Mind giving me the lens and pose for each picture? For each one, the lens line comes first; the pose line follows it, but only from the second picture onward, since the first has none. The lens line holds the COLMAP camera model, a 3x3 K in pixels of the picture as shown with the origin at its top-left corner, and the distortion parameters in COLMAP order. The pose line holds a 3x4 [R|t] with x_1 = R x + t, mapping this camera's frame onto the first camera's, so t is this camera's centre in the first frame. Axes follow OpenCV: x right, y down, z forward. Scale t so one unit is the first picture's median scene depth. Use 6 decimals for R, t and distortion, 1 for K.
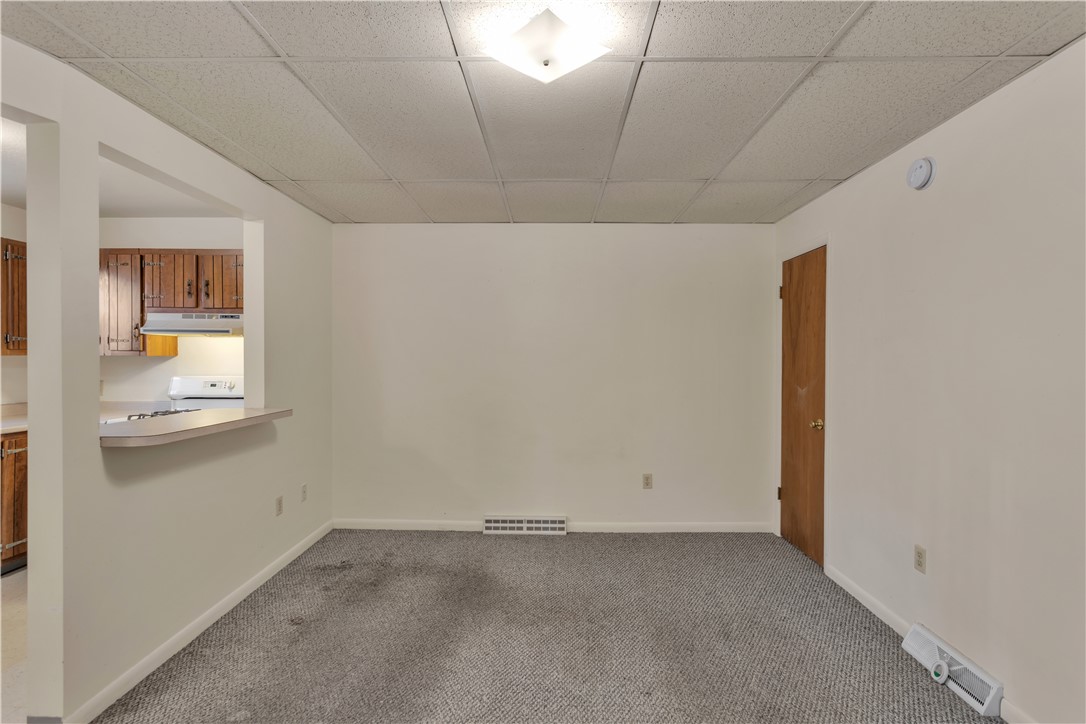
lens RADIAL K [[516.2, 0, 544.7], [0, 516.2, 359.8], [0, 0, 1]] dist [0.000972, 0.001163]
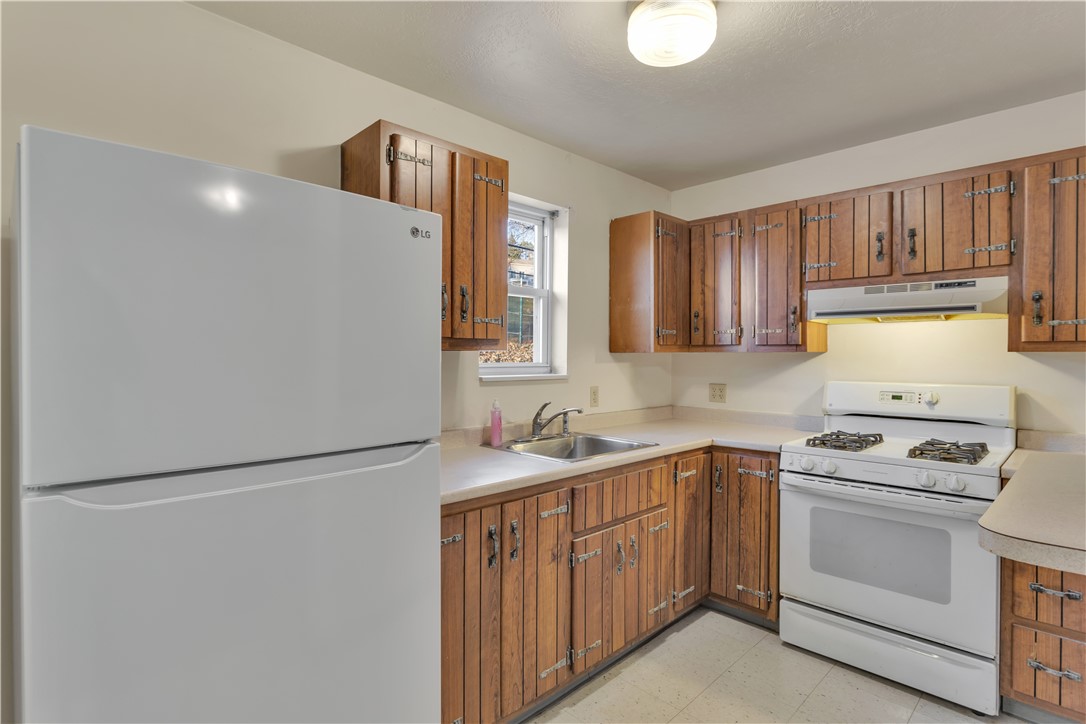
lens RADIAL K [[545.5, 0, 548.3], [0, 545.5, 360.2], [0, 0, 1]] dist [-0.002127, 0.001230]
pose [[0.722713, 0.002497, -0.691144, -0.515882], [-0.000863, 0.999996, 0.002710, 0.002028], [0.691148, -0.001362, 0.722712, 0.225659]]
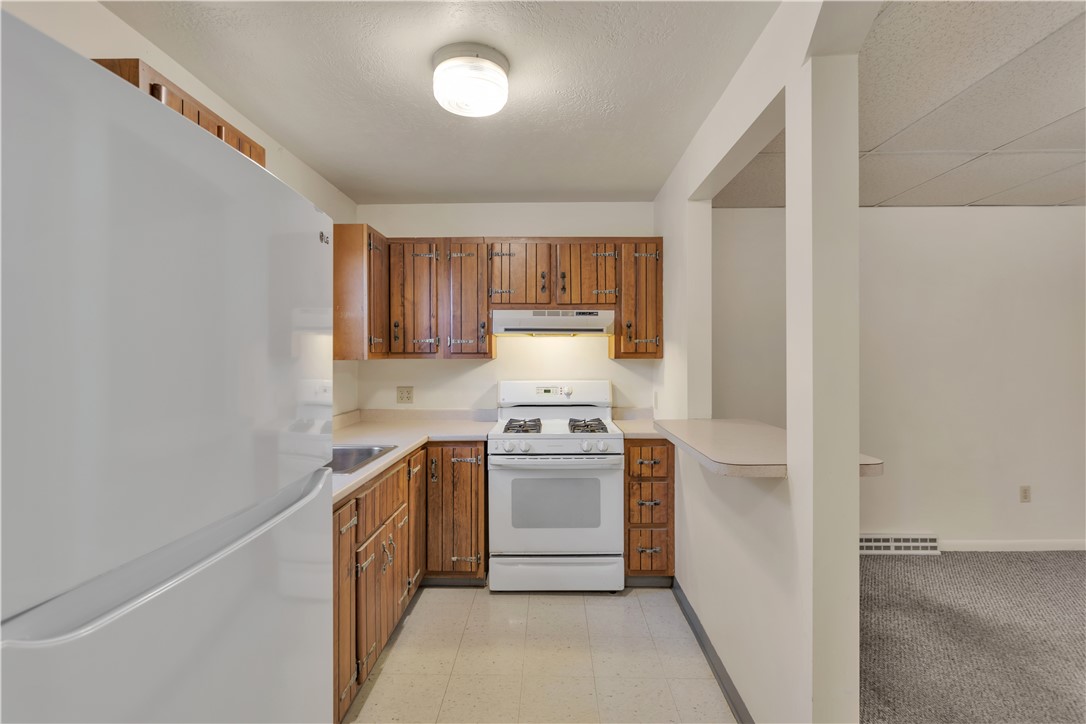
lens RADIAL K [[510.9, 0, 543.0], [0, 510.9, 362.0], [0, 0, 1]] dist [-0.000186, 0.001378]
pose [[0.999953, -0.007370, 0.006282, -0.693130], [0.007323, 0.999945, 0.007511, -0.007842], [-0.006337, -0.007465, 0.999952, 0.126246]]
